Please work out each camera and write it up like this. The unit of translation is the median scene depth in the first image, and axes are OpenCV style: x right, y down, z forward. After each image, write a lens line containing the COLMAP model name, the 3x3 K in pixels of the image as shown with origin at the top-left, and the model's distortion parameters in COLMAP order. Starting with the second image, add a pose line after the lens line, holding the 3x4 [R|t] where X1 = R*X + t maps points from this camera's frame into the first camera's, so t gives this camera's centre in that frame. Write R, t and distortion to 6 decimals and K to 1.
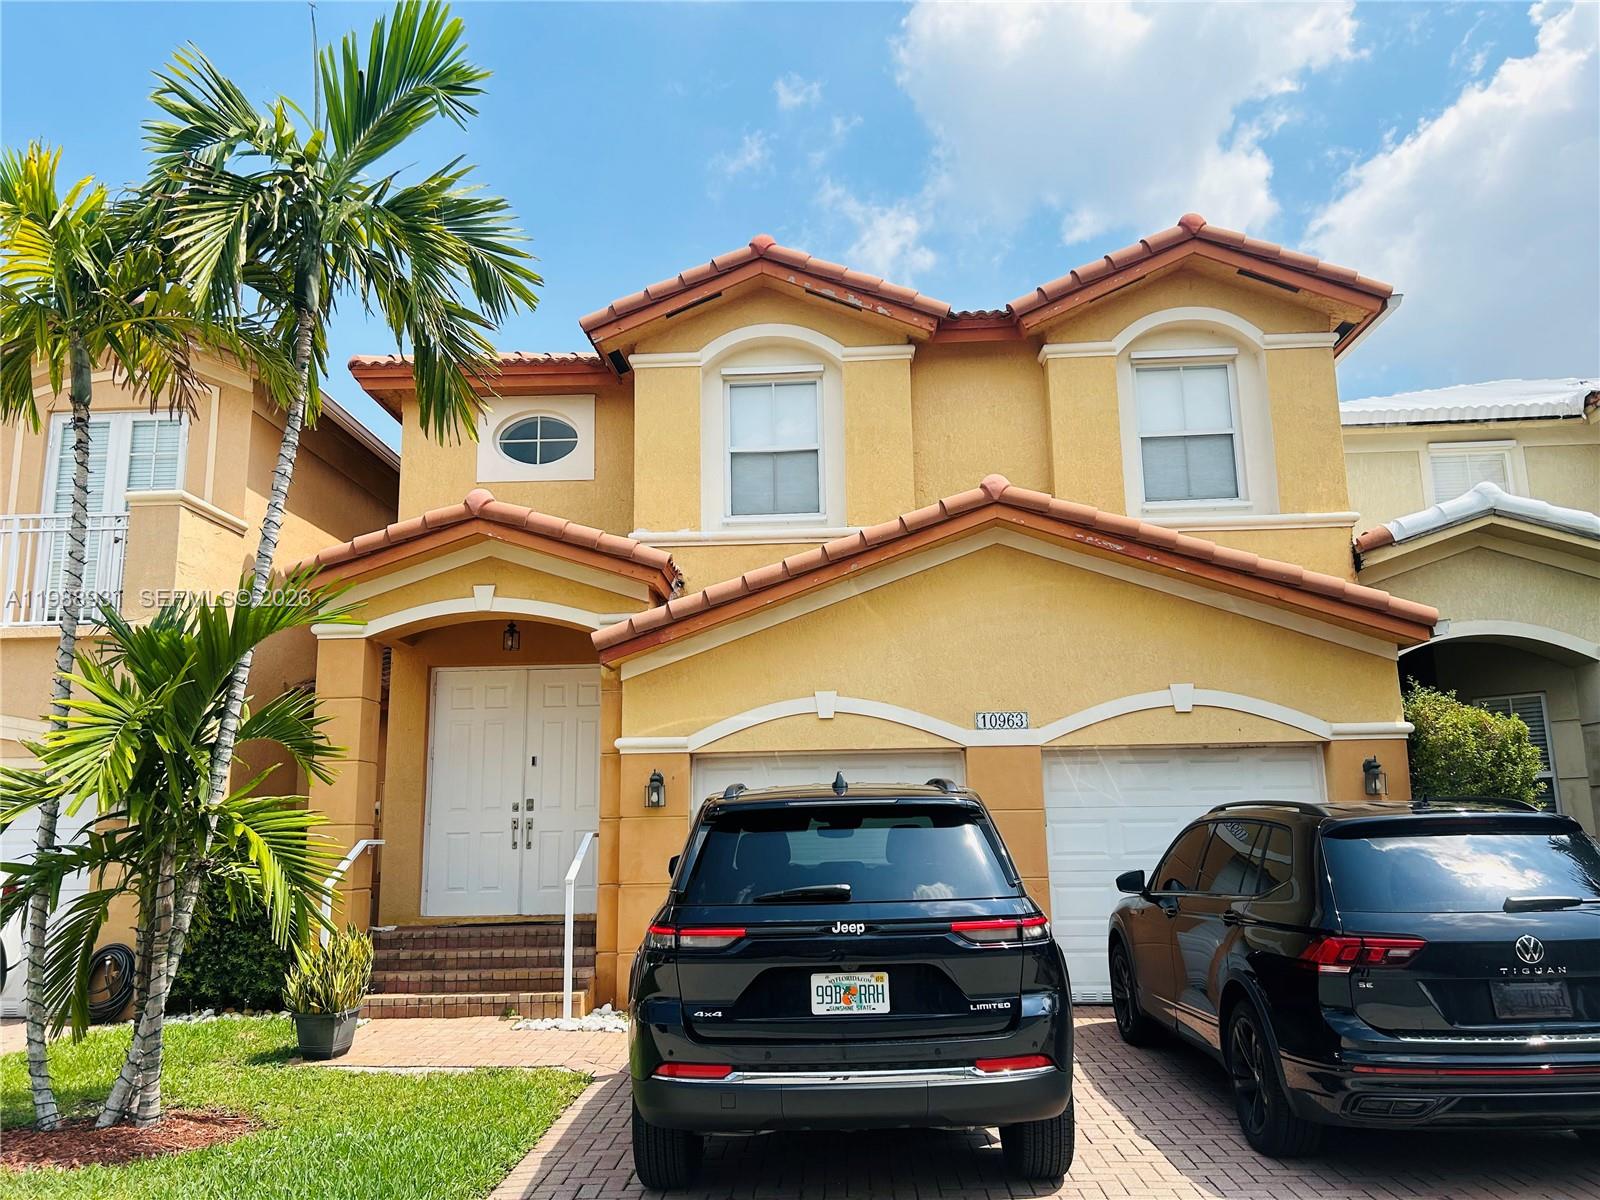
lens RADIAL K [[1193.5, 0, 796.8], [0, 1193.5, 603.8], [0, 0, 1]] dist [0.056491, -0.033102]
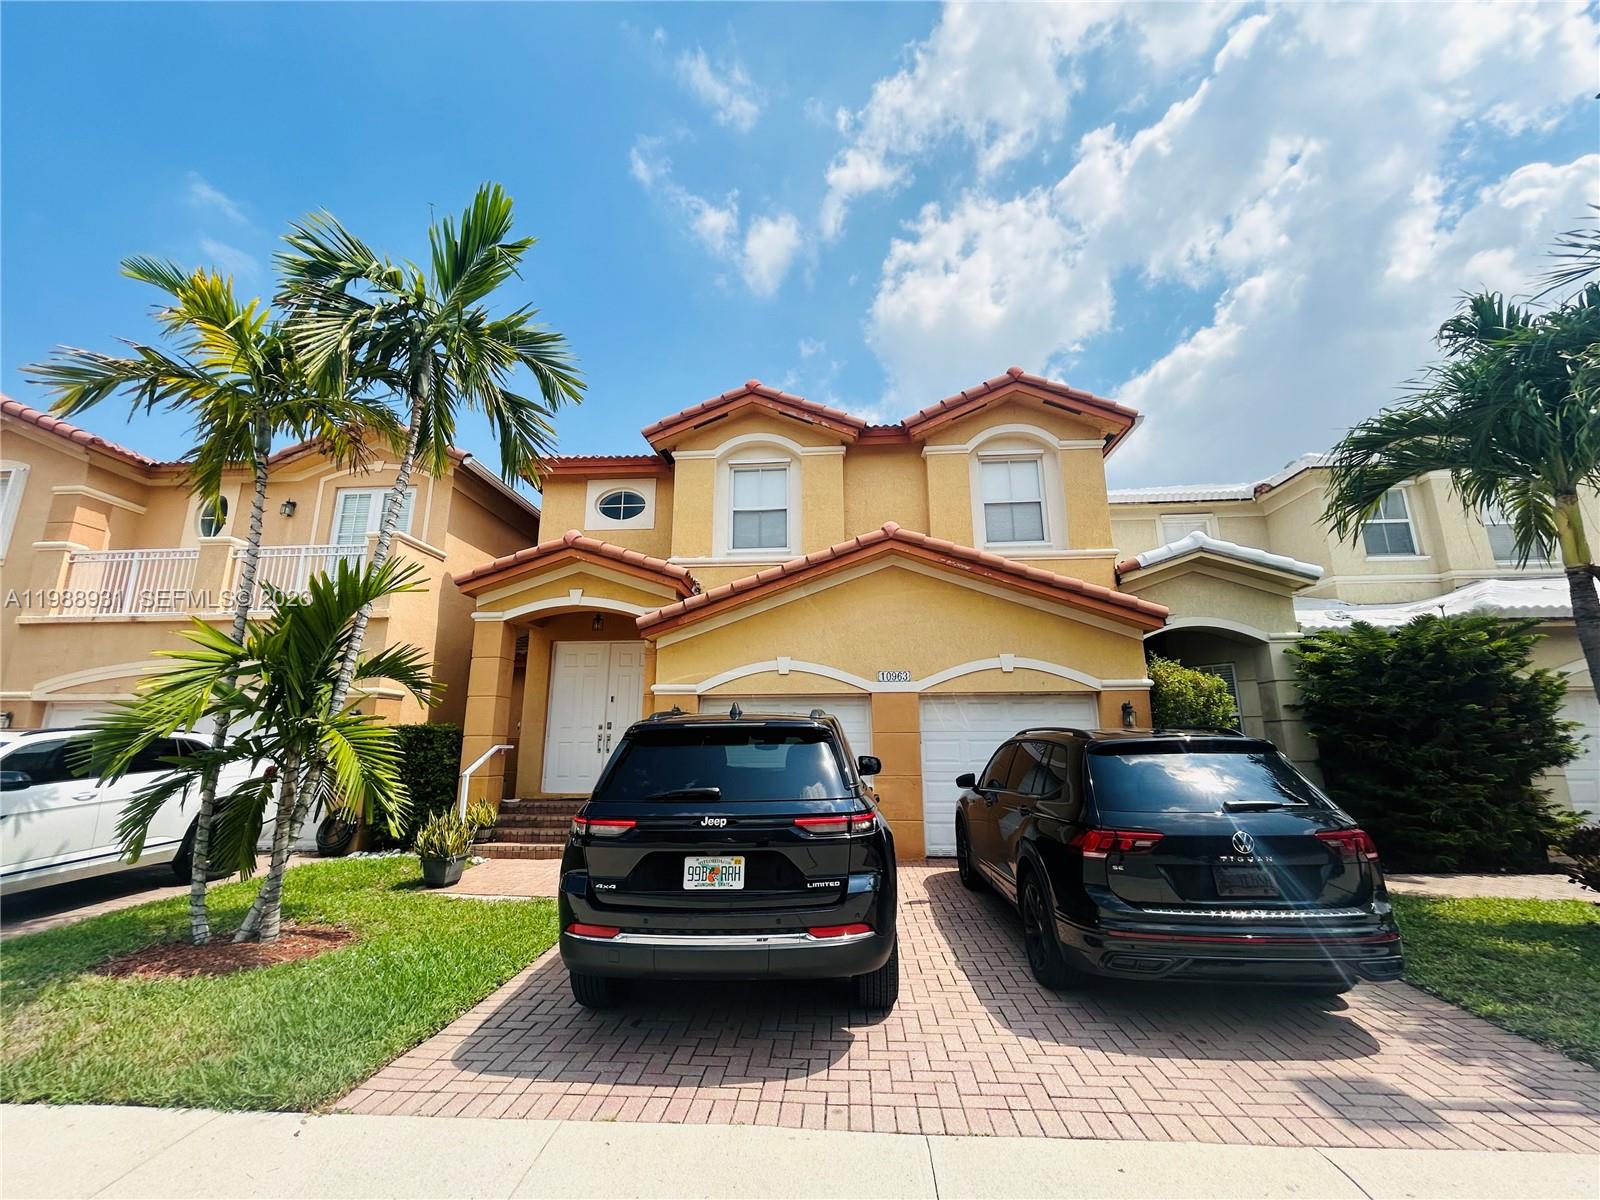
lens RADIAL K [[648.7, 0, 799.9], [0, 648.7, 599.7], [0, 0, 1]] dist [0.003604, 0.001179]
pose [[0.999644, 0.008434, -0.025307, 0.069200], [-0.009204, 0.999494, -0.030452, 0.024223], [0.025037, 0.030674, 0.999216, 0.137452]]
